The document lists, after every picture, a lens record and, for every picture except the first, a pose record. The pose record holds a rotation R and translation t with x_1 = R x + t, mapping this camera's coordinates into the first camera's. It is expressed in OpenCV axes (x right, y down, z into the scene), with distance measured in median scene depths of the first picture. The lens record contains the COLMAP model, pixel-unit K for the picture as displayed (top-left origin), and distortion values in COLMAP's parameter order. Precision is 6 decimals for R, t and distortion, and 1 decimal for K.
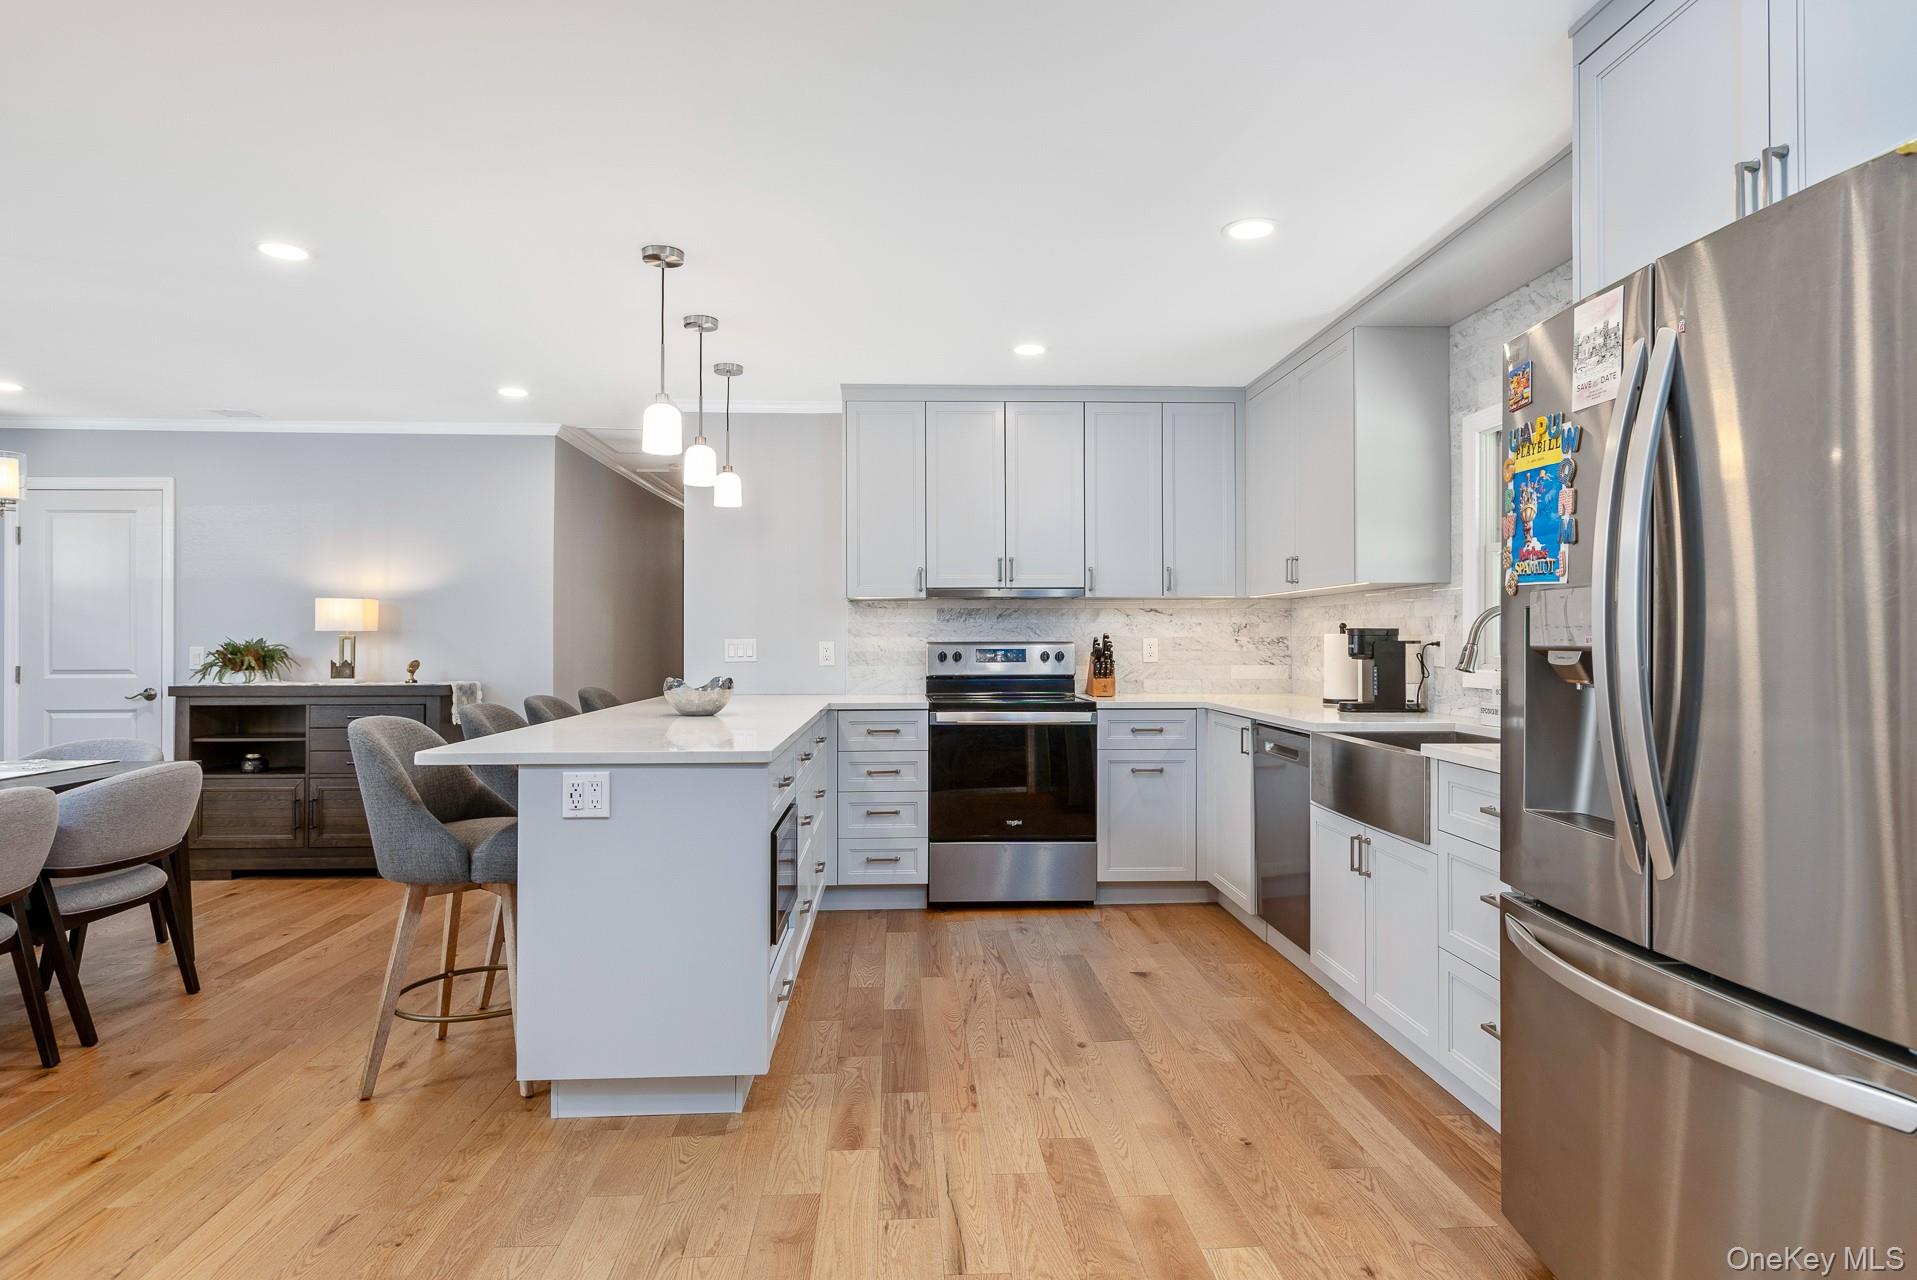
lens RADIAL K [[1023.2, 0, 950.1], [0, 1023.2, 636.5], [0, 0, 1]] dist [0.008156, 0.000604]
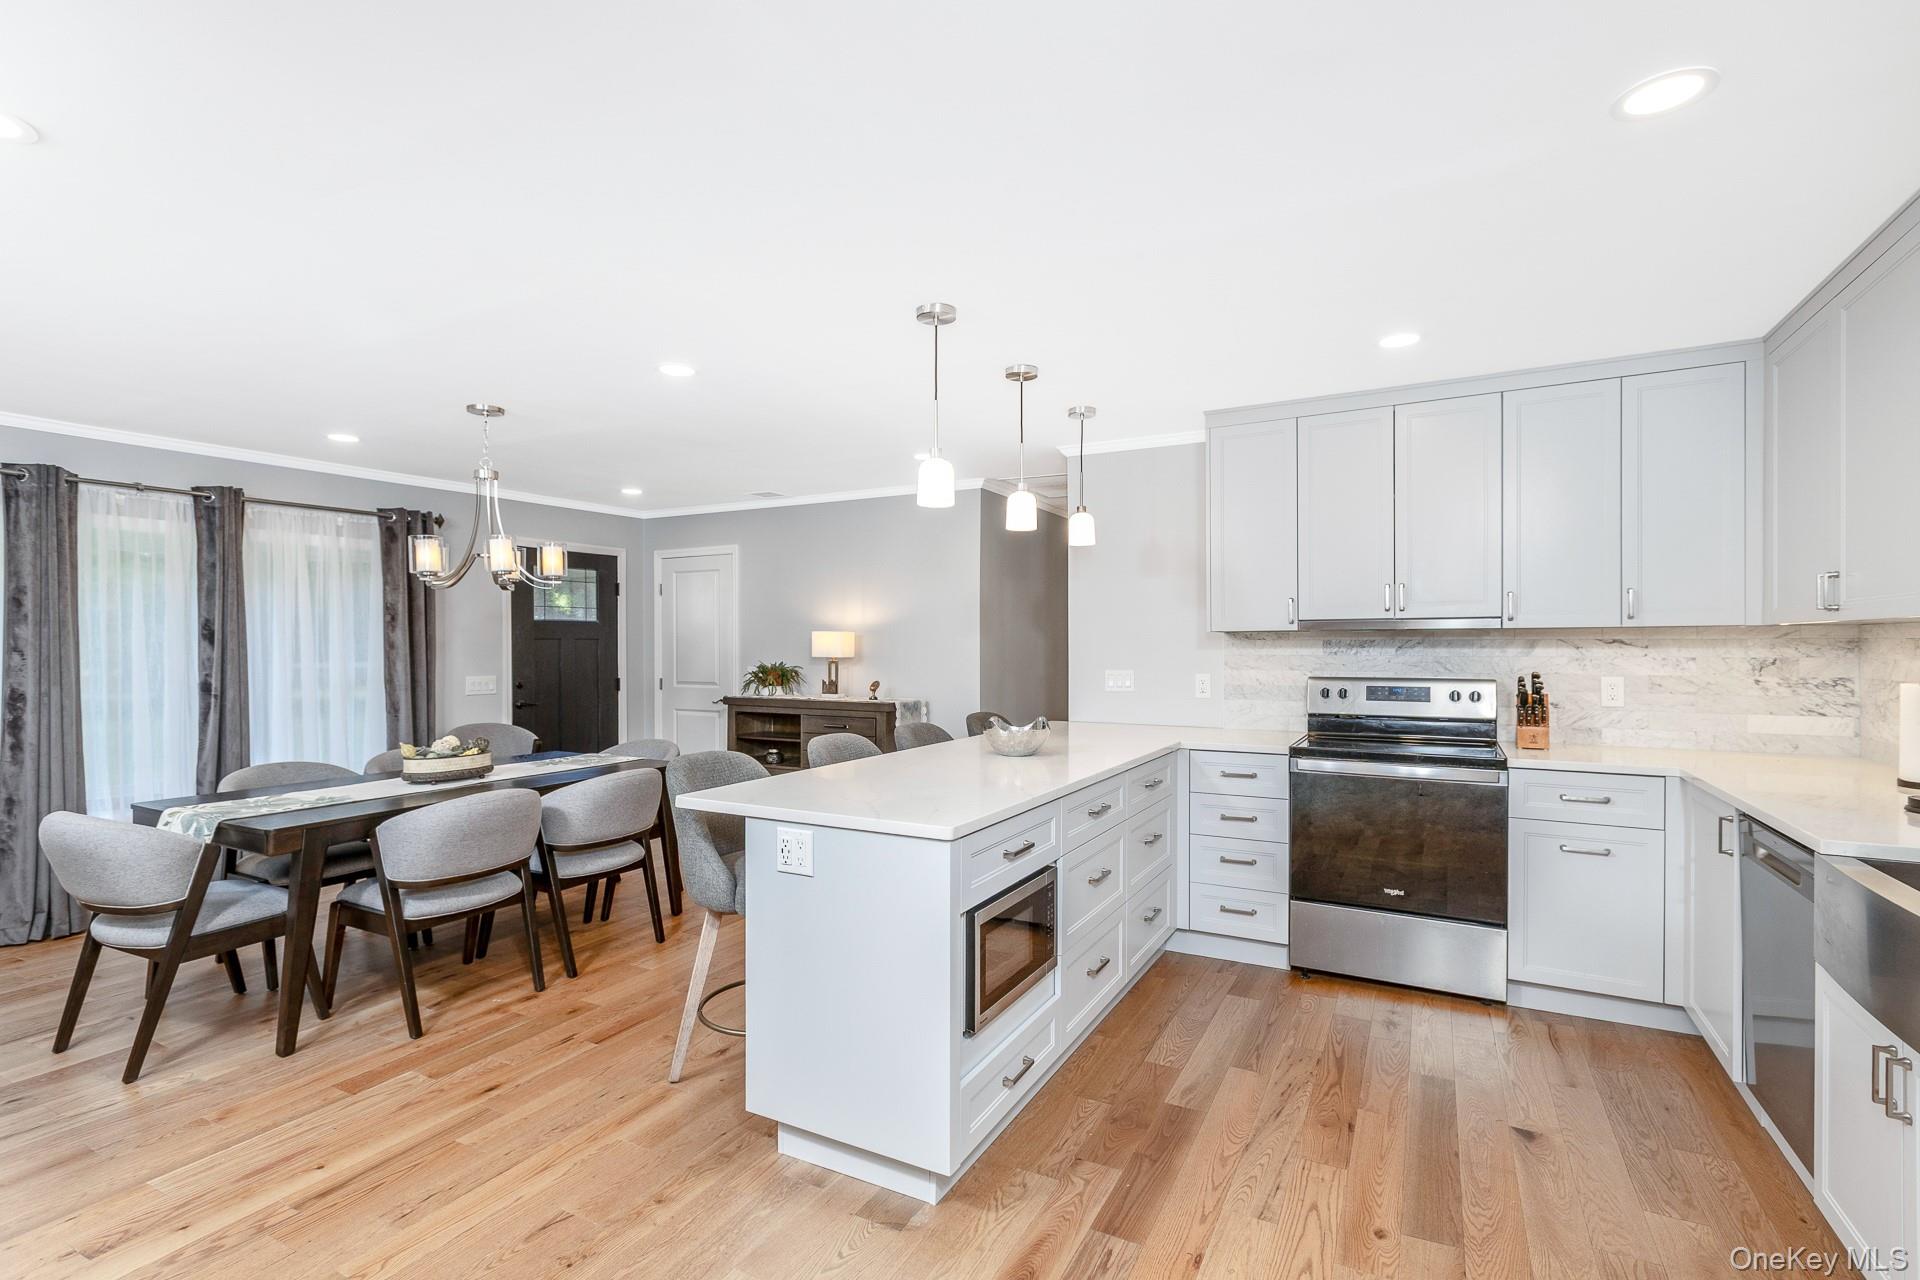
lens RADIAL K [[873.6, 0, 964.2], [0, 873.6, 644.9], [0, 0, 1]] dist [0.005682, 0.000020]
pose [[0.859261, 0.002460, -0.511532, 0.118073], [0.000178, 0.999987, 0.005108, -0.028074], [0.511538, -0.004480, 0.859249, 0.166710]]
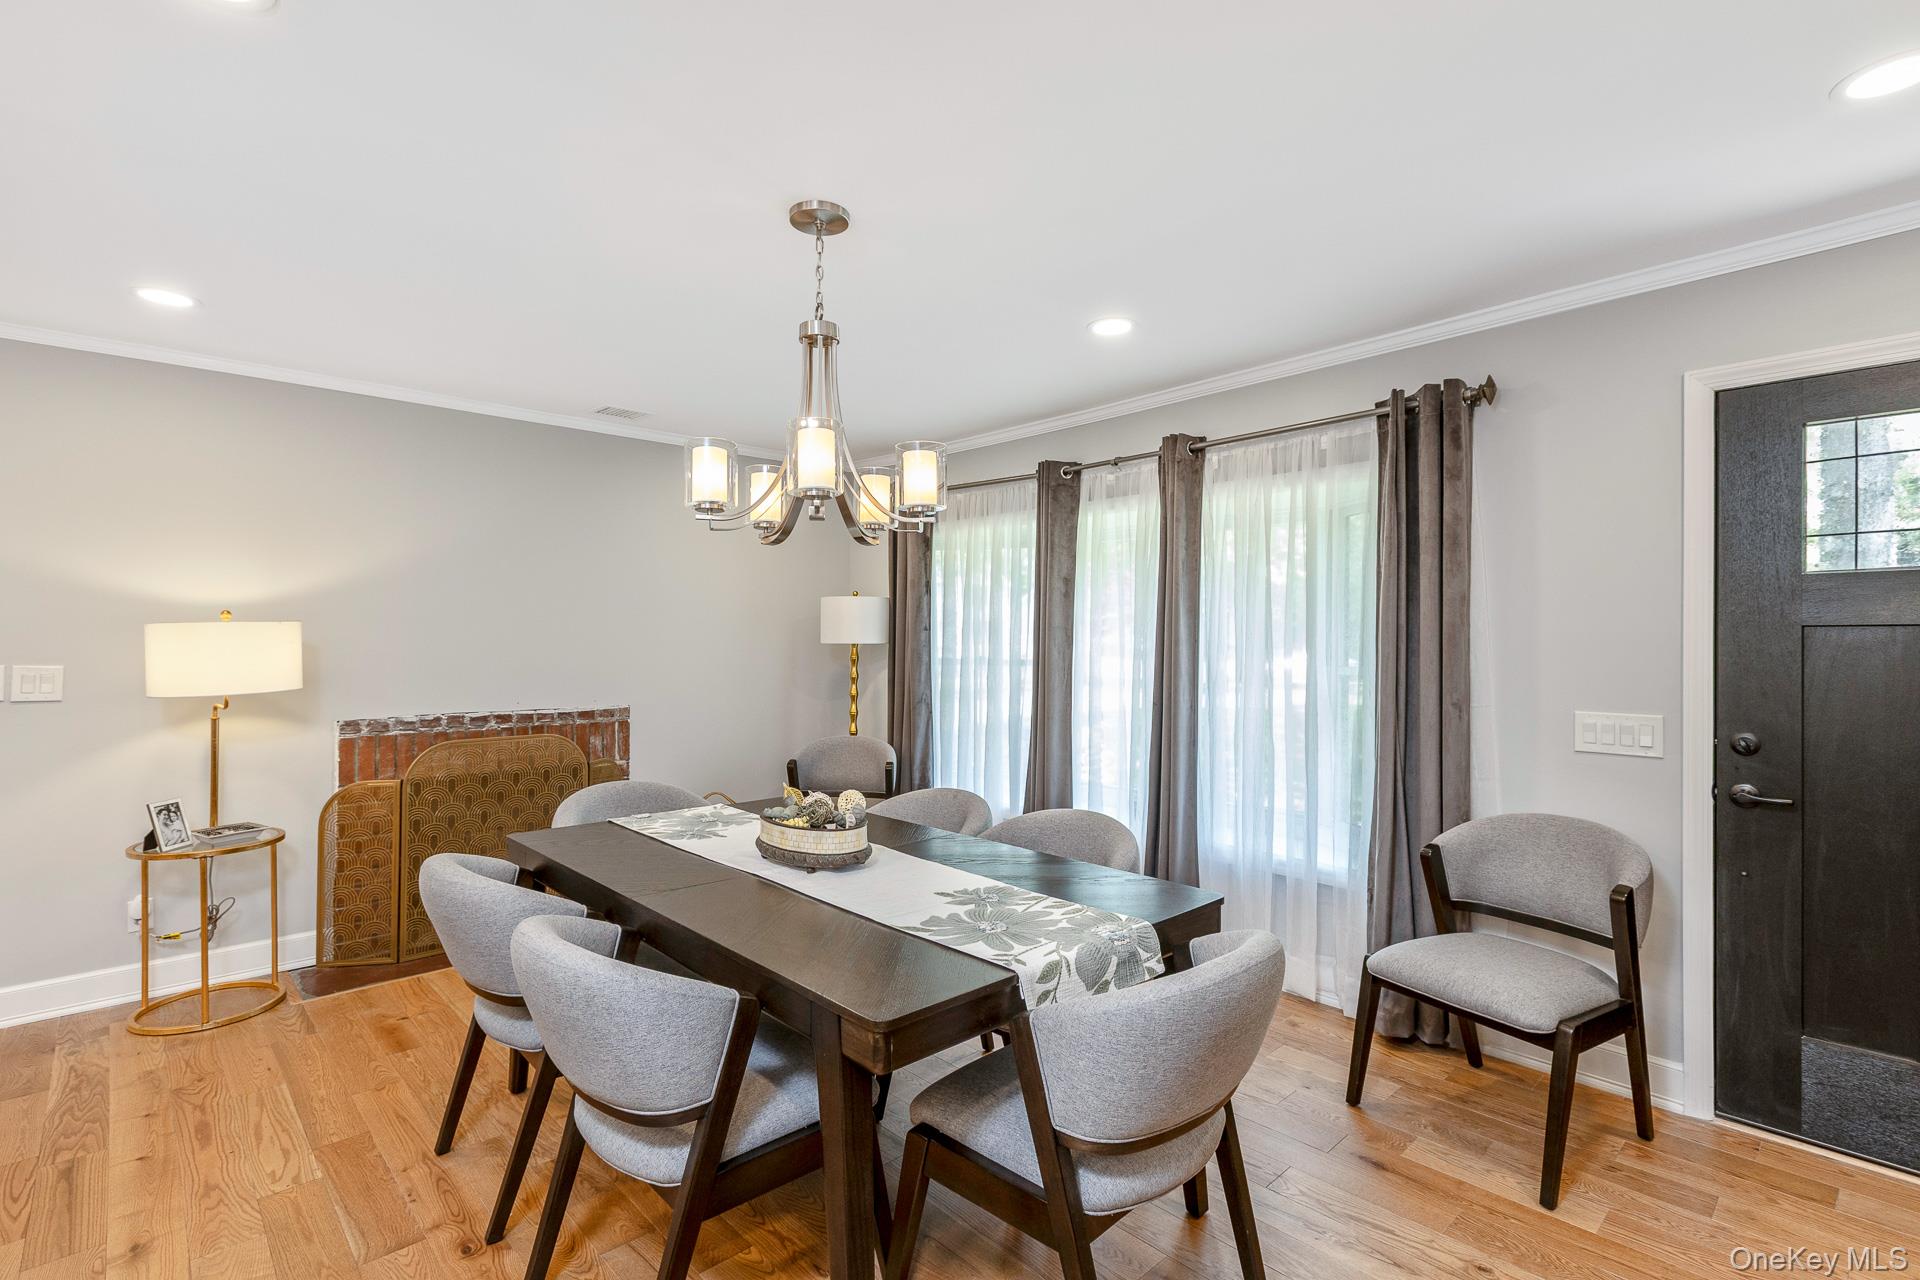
lens RADIAL K [[895.6, 0, 990.3], [0, 895.6, 631.5], [0, 0, 1]] dist [-0.001184, 0.000039]
pose [[-0.766813, -0.004131, -0.641857, -0.430767], [0.003344, 0.999940, -0.010431, -0.024418], [0.641862, -0.010144, -0.766753, 1.015767]]
